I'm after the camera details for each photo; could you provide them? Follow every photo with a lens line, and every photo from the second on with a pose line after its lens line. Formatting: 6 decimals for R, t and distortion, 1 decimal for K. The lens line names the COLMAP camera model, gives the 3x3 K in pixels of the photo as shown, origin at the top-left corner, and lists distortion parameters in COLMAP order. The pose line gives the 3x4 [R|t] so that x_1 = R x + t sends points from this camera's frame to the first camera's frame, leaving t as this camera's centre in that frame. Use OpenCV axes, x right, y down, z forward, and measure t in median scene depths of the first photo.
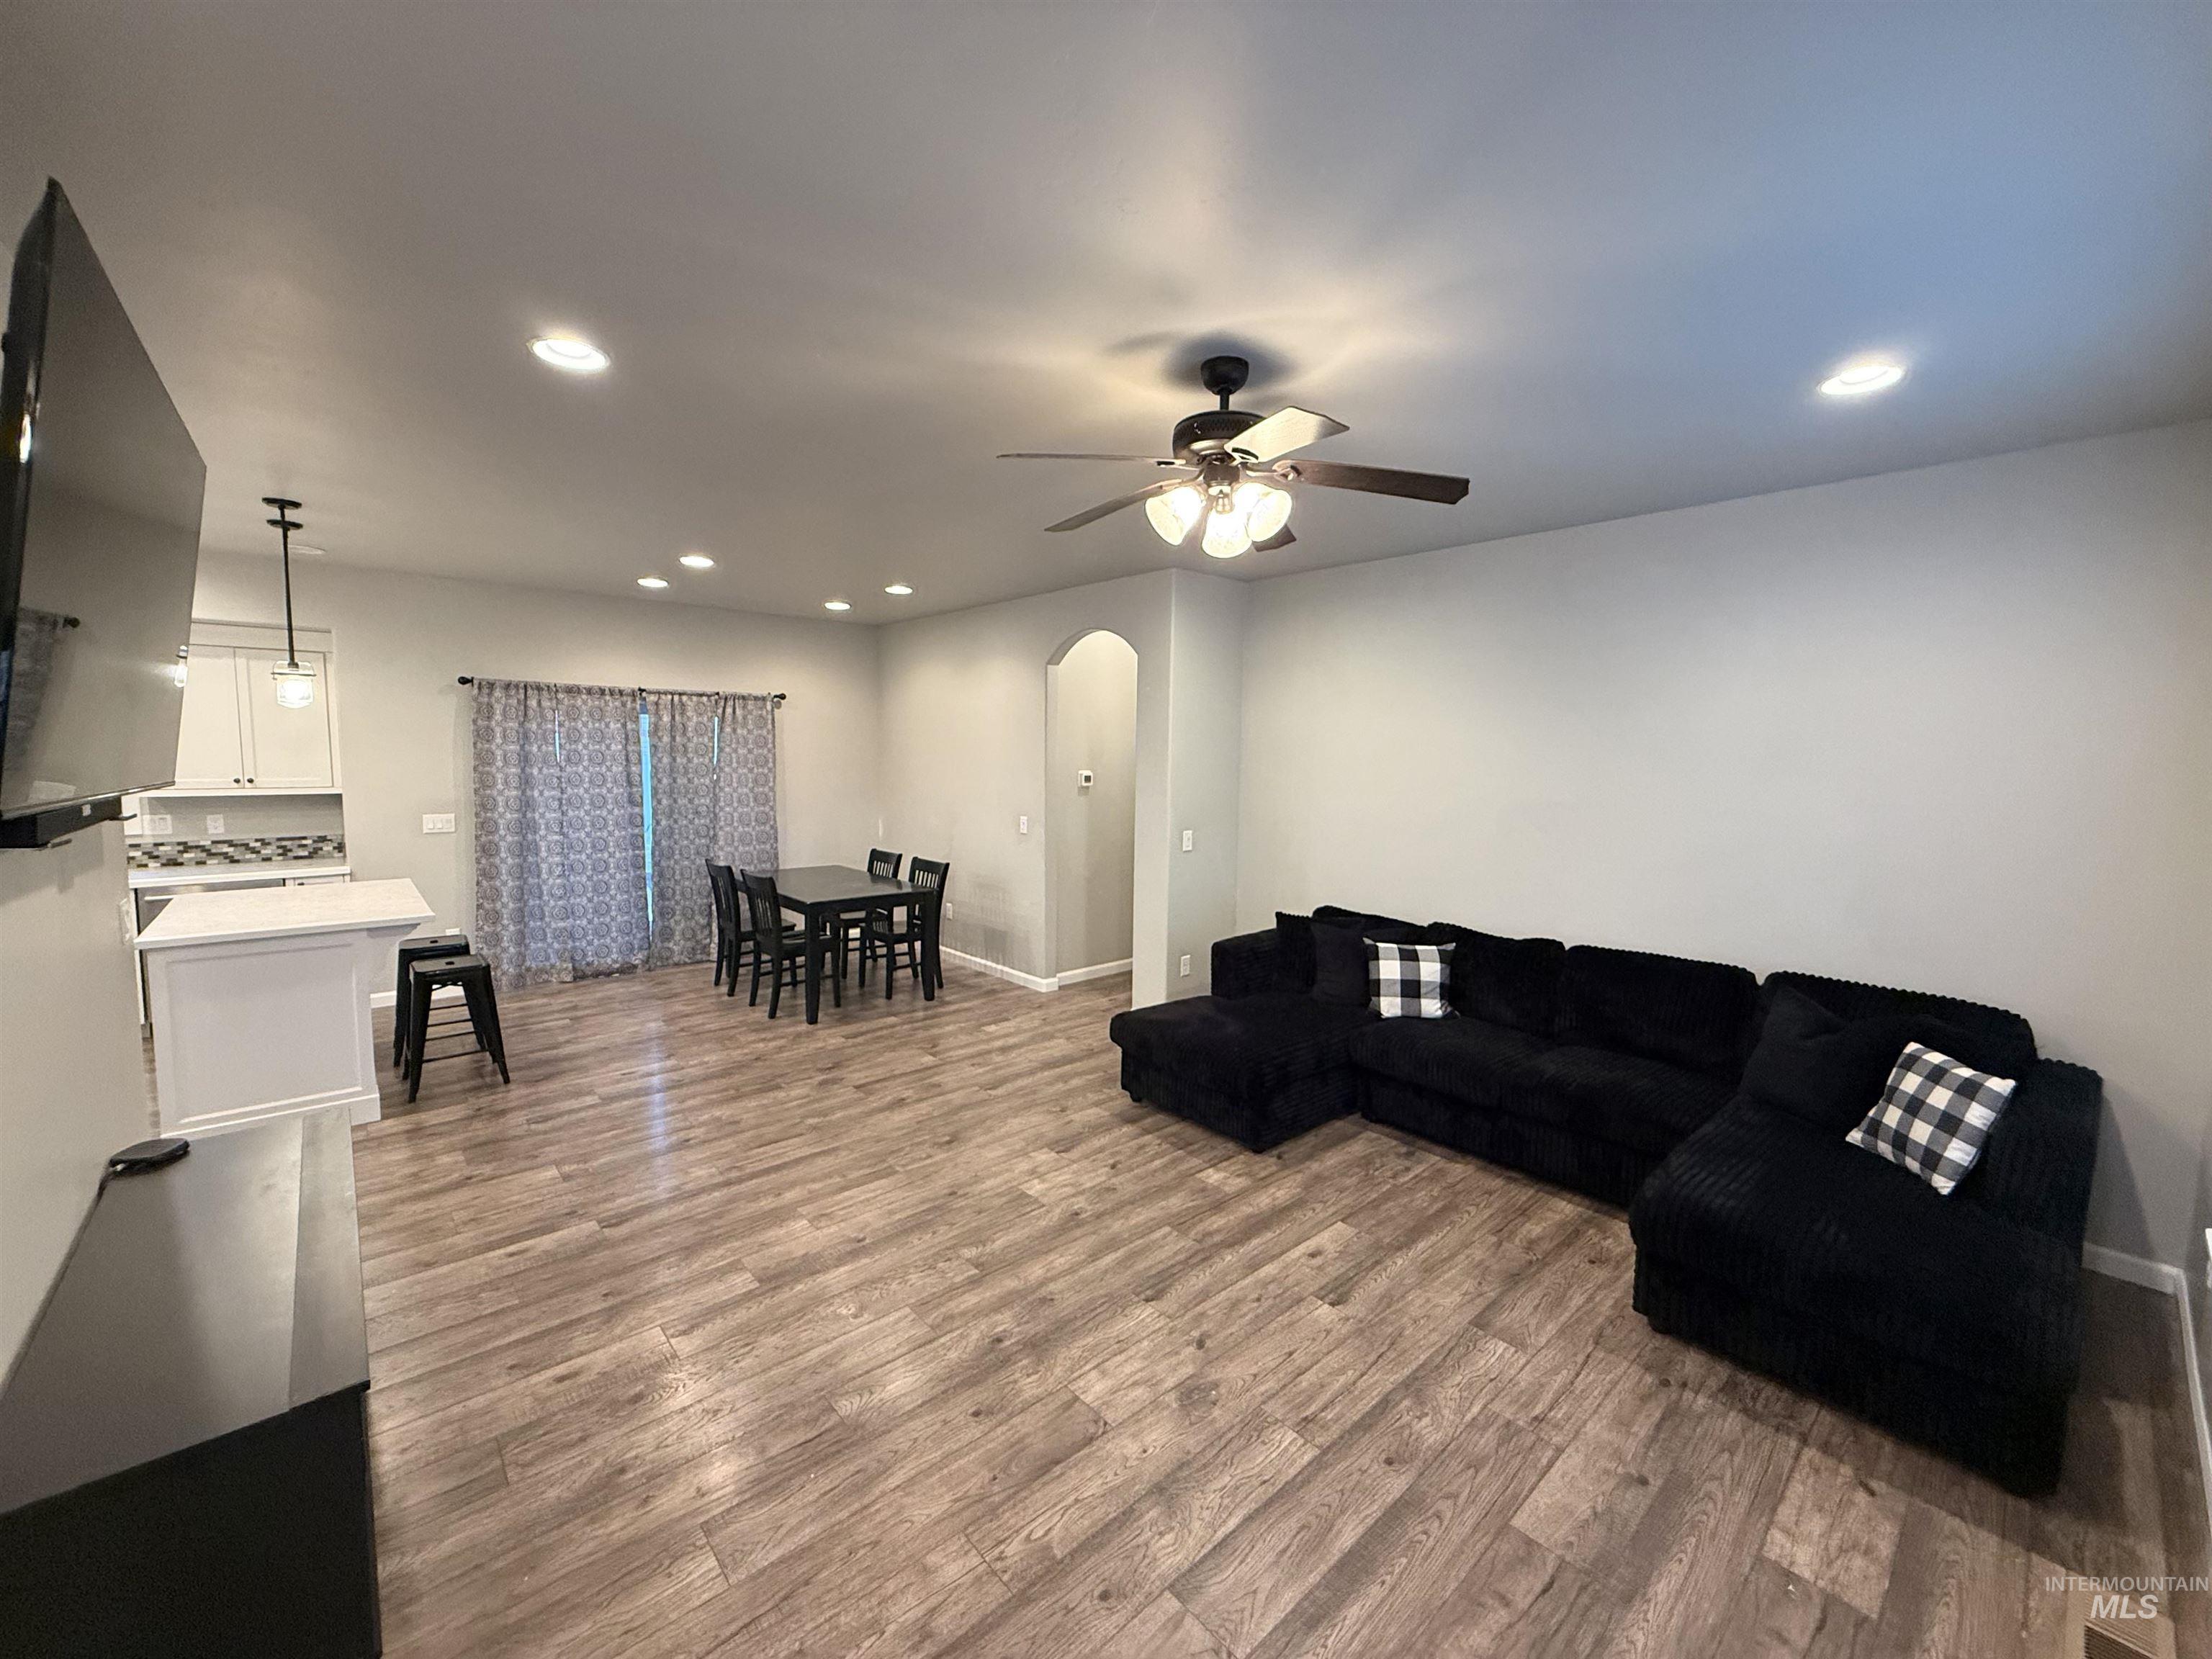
lens RADIAL K [[879.2, 0, 1099.4], [0, 879.2, 828.0], [0, 0, 1]] dist [0.000056, 0.000266]
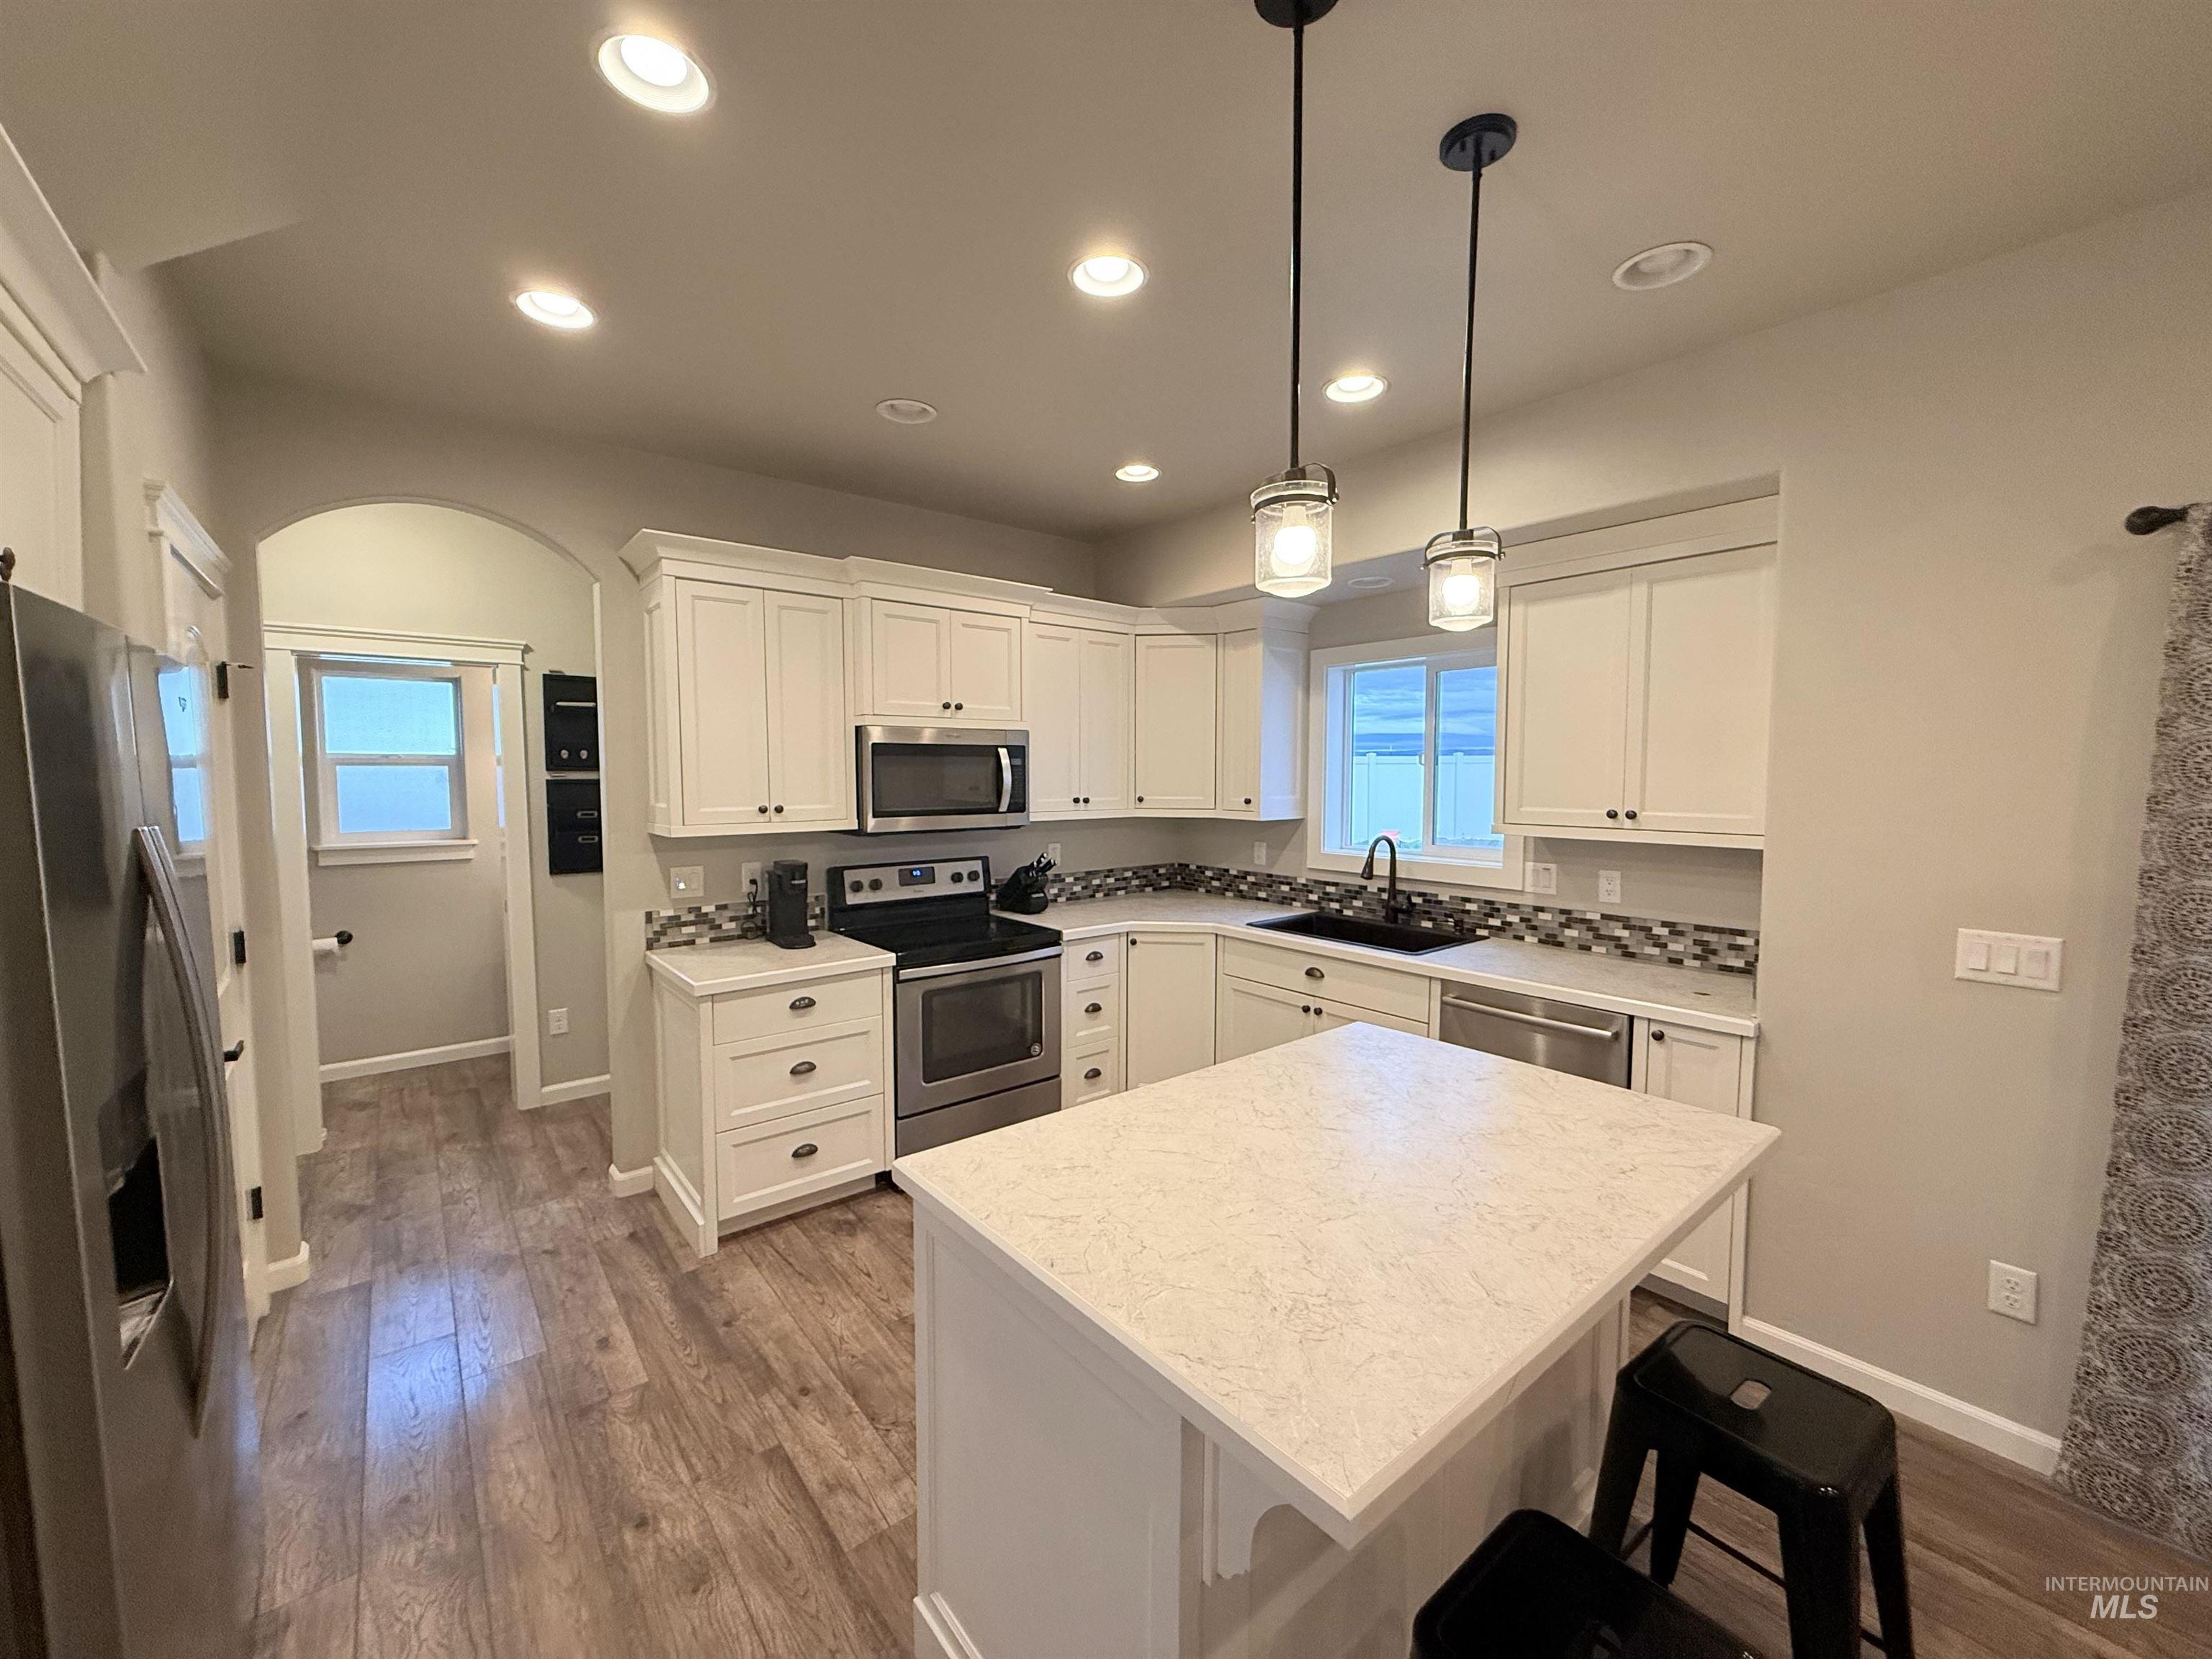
lens RADIAL K [[879.2, 0, 1098.2], [0, 879.2, 827.2], [0, 0, 1]] dist [0.000056, 0.000266]
pose [[-0.044483, 0.051974, -0.997657, -0.522360], [-0.088882, 0.994480, 0.055771, -0.059189], [0.995048, 0.091155, -0.039617, 0.871845]]
